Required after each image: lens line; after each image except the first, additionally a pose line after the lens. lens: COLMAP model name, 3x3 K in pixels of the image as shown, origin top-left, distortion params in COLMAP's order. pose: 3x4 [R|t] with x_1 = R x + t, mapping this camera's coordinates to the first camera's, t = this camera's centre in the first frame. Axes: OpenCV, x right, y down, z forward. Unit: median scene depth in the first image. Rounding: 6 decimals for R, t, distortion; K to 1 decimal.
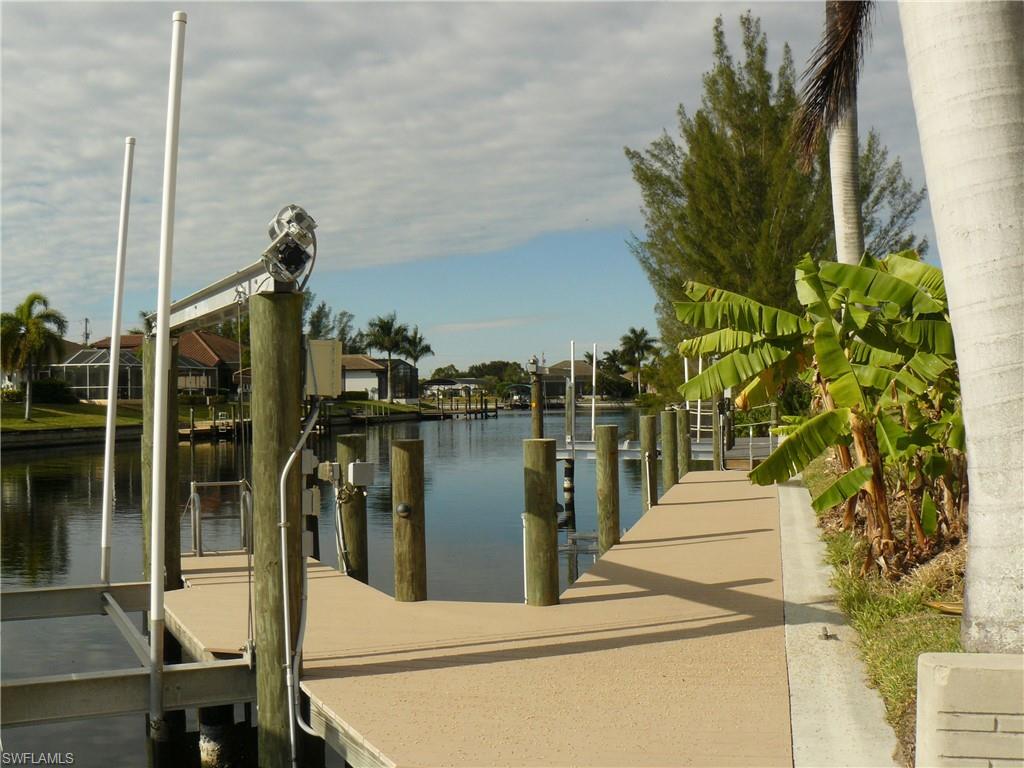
lens RADIAL K [[1184.0, 0, 492.9], [0, 1184.0, 381.8], [0, 0, 1]] dist [-0.158847, 0.299496]
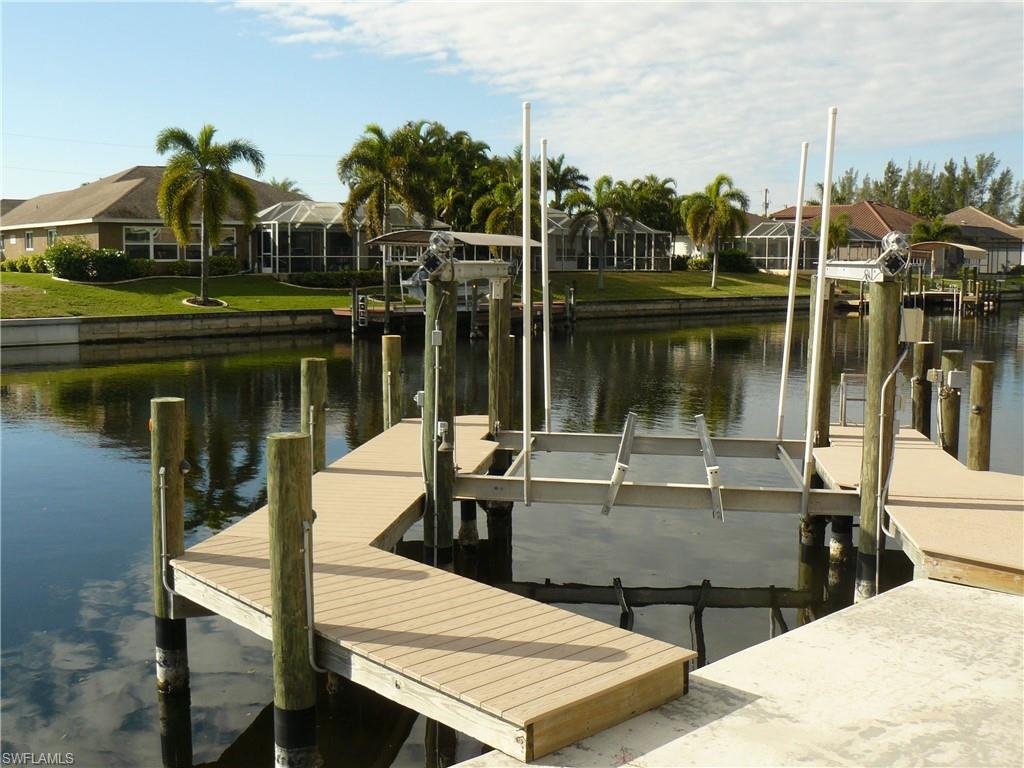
lens RADIAL K [[1184.0, 0, 492.9], [0, 1184.0, 381.8], [0, 0, 1]] dist [-0.158847, 0.299496]
pose [[0.846865, 0.075024, -0.526489, 0.132058], [-0.011192, 0.992294, 0.123398, -0.074319], [0.531690, -0.098609, 0.841179, -0.414711]]
